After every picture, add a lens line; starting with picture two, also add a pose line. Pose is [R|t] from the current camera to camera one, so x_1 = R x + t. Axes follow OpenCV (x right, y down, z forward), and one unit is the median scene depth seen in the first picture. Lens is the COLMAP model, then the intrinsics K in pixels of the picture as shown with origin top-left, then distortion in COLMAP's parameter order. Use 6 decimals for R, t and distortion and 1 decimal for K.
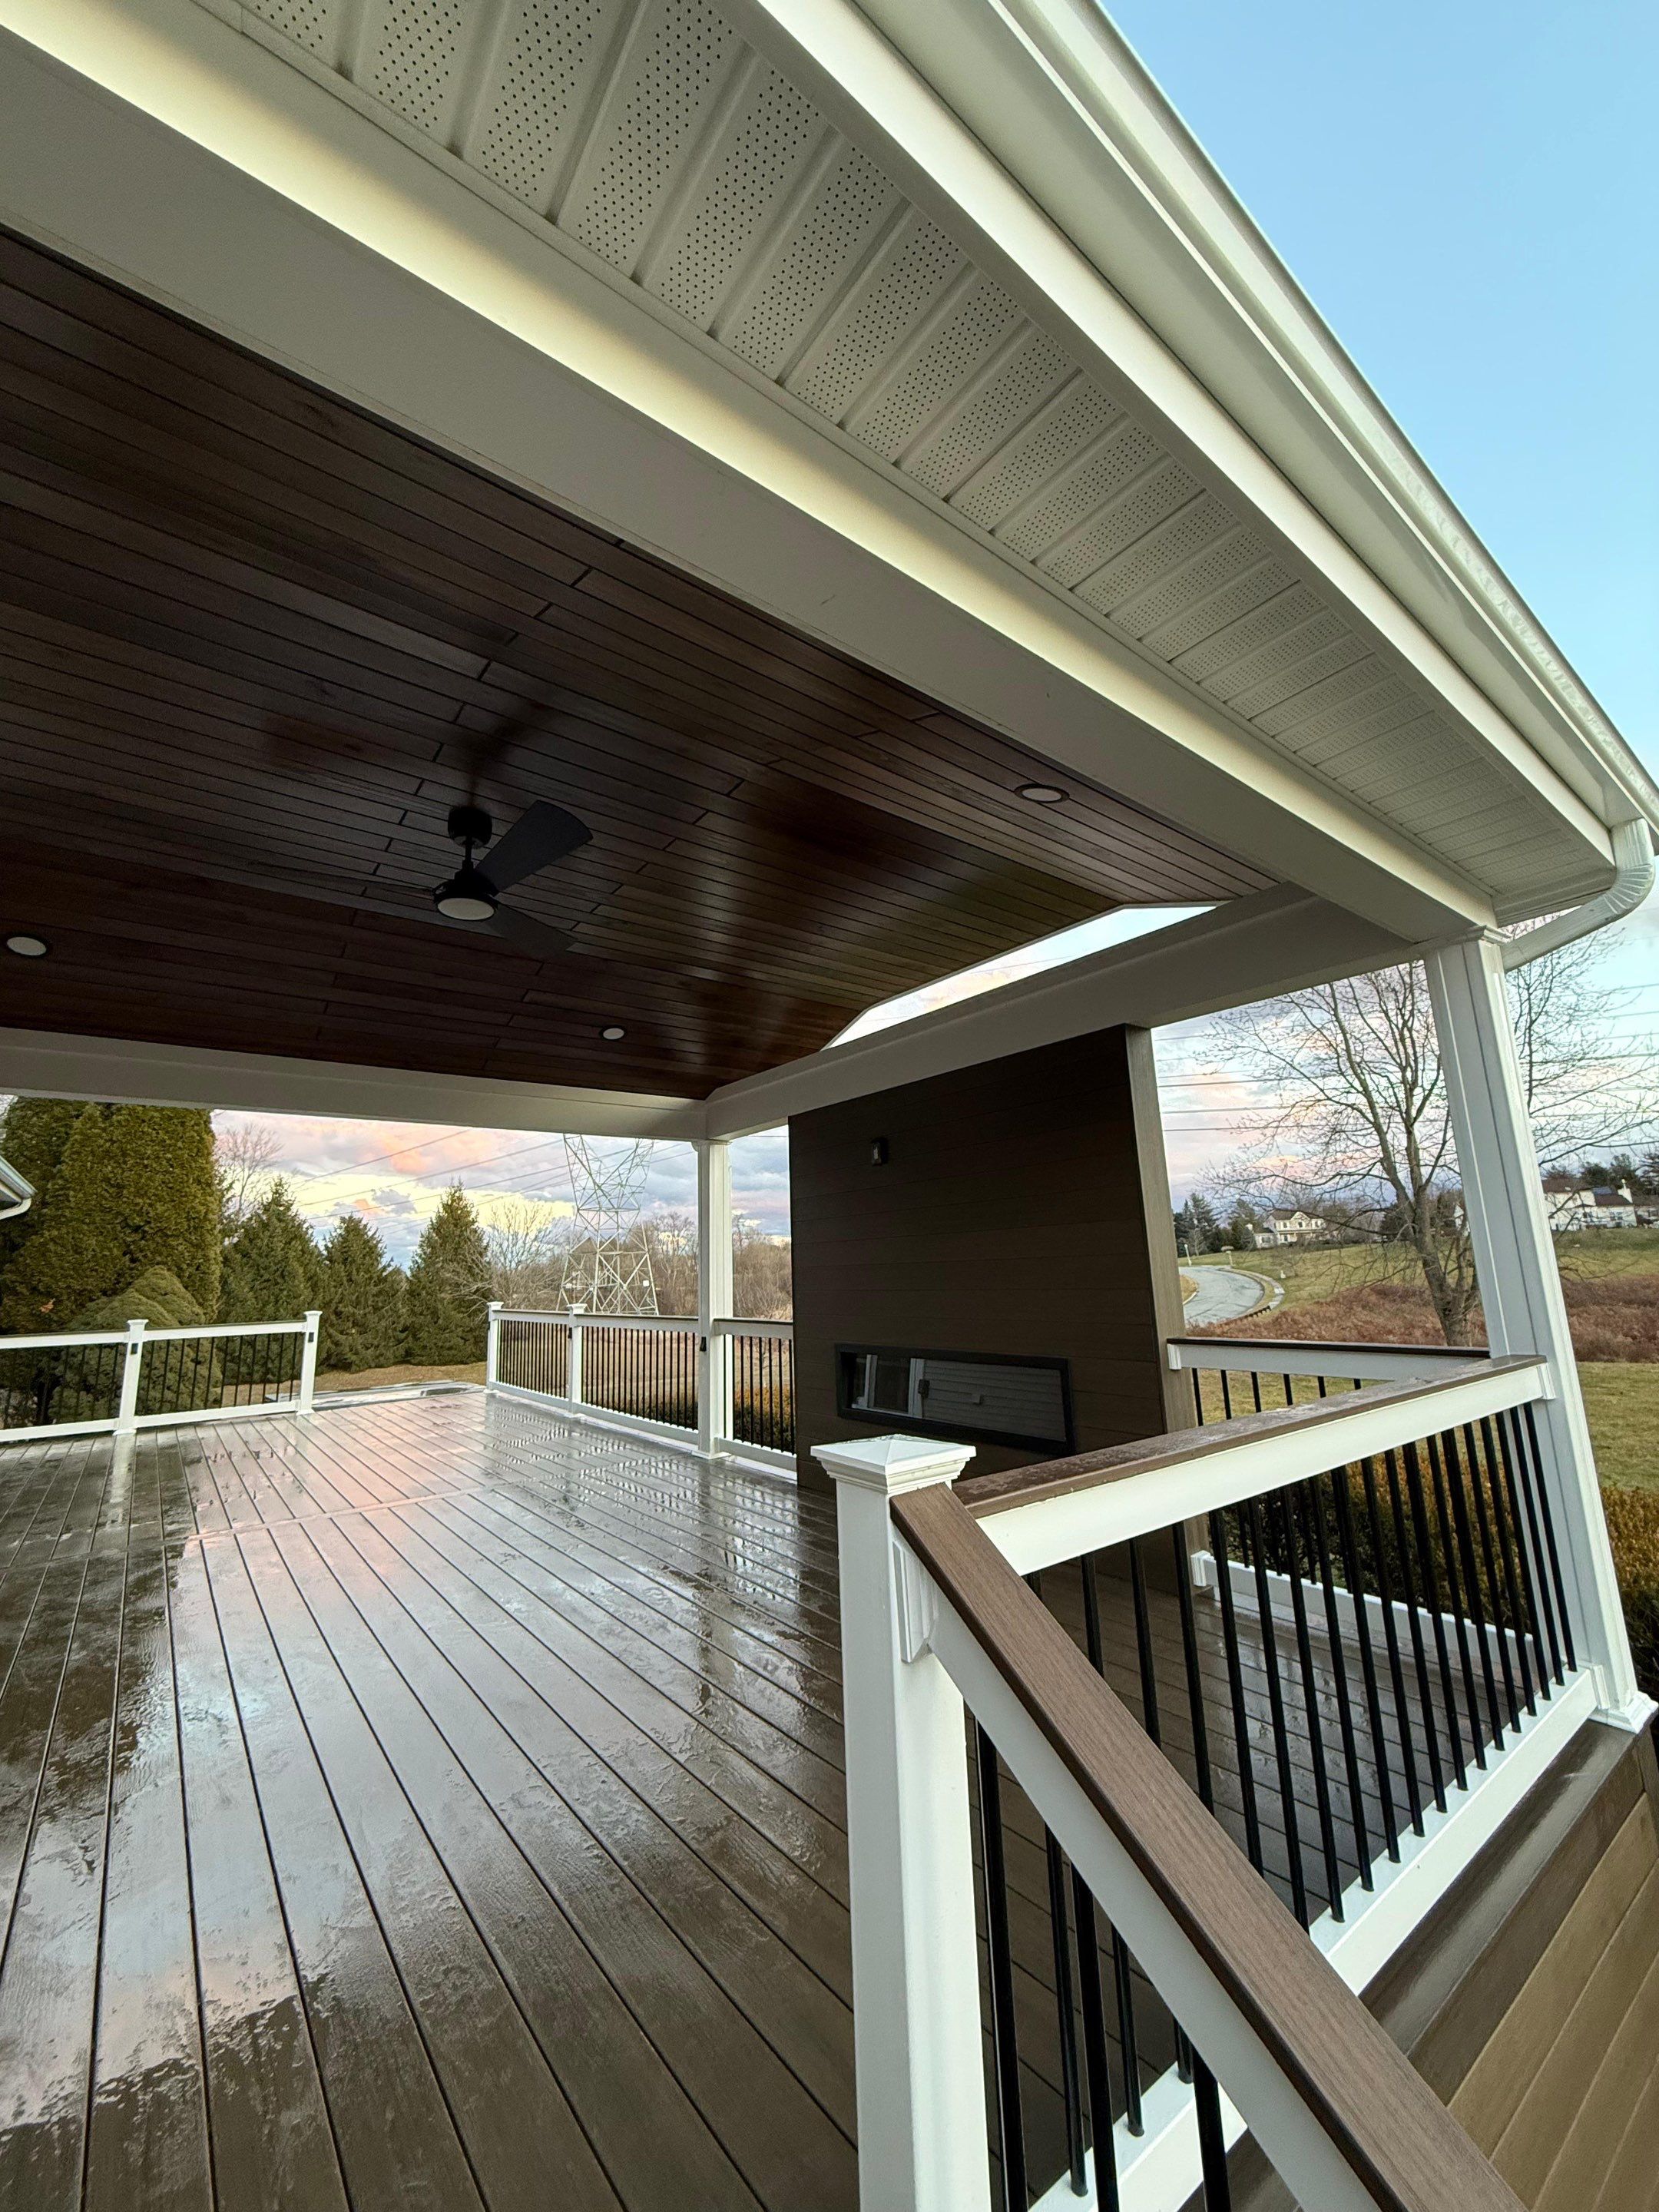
lens RADIAL K [[877.9, 0, 821.1], [0, 877.9, 1110.4], [0, 0, 1]] dist [-0.000671, 0.000216]
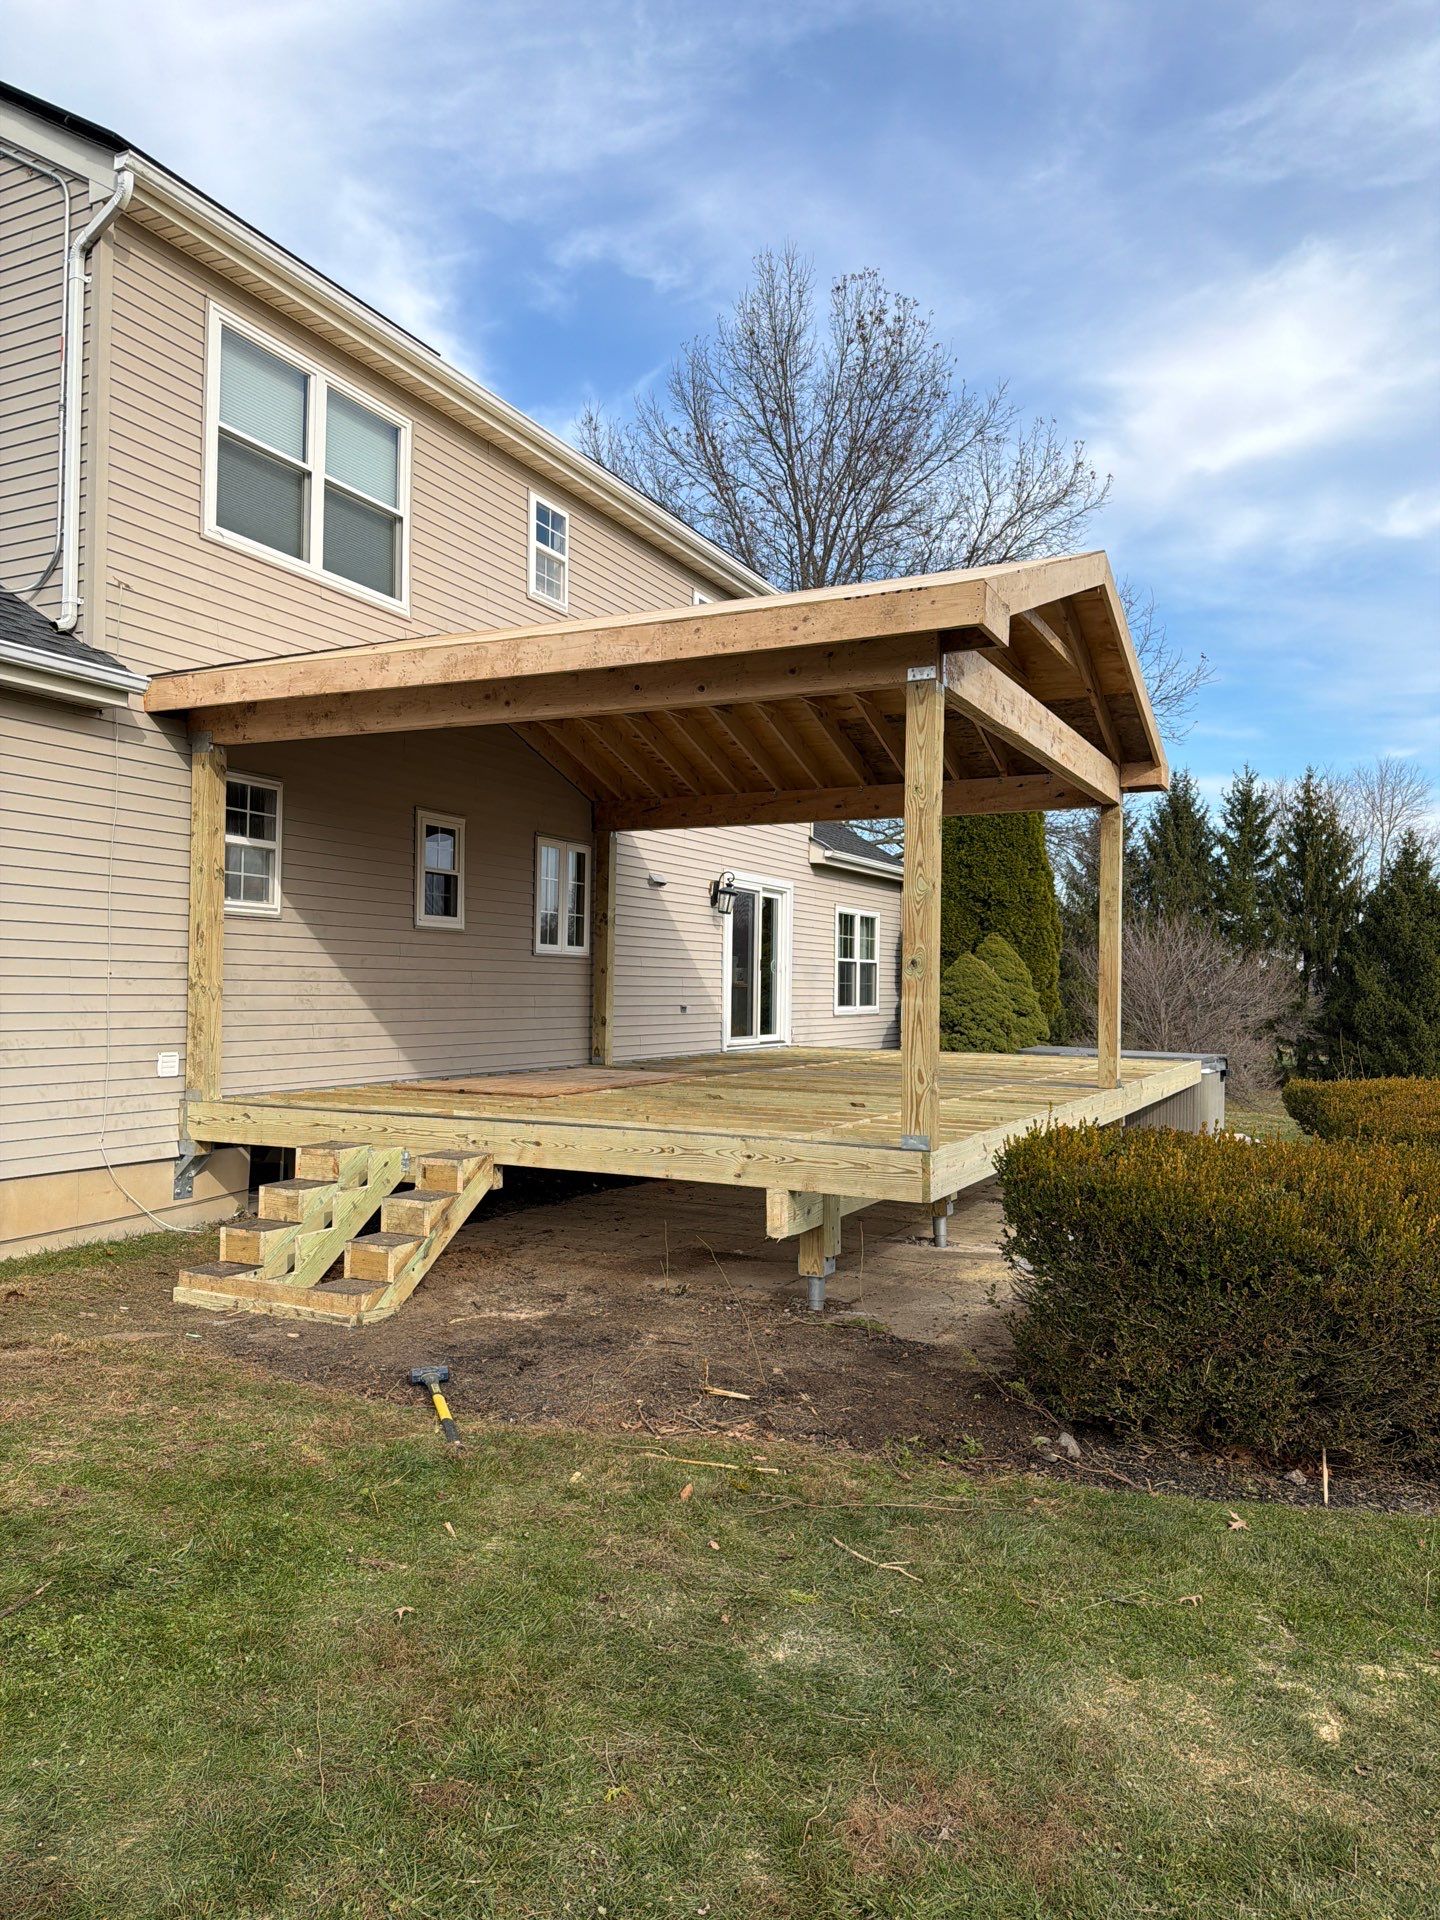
lens RADIAL K [[1345.9, 0, 722.0], [0, 1345.9, 962.4], [0, 0, 1]] dist [0.094910, -0.097873]
pose [[0.446890, 0.021154, -0.894339, 0.182071], [0.136213, 0.986455, 0.091396, 0.000822], [0.884158, -0.162664, 0.437955, -0.028318]]
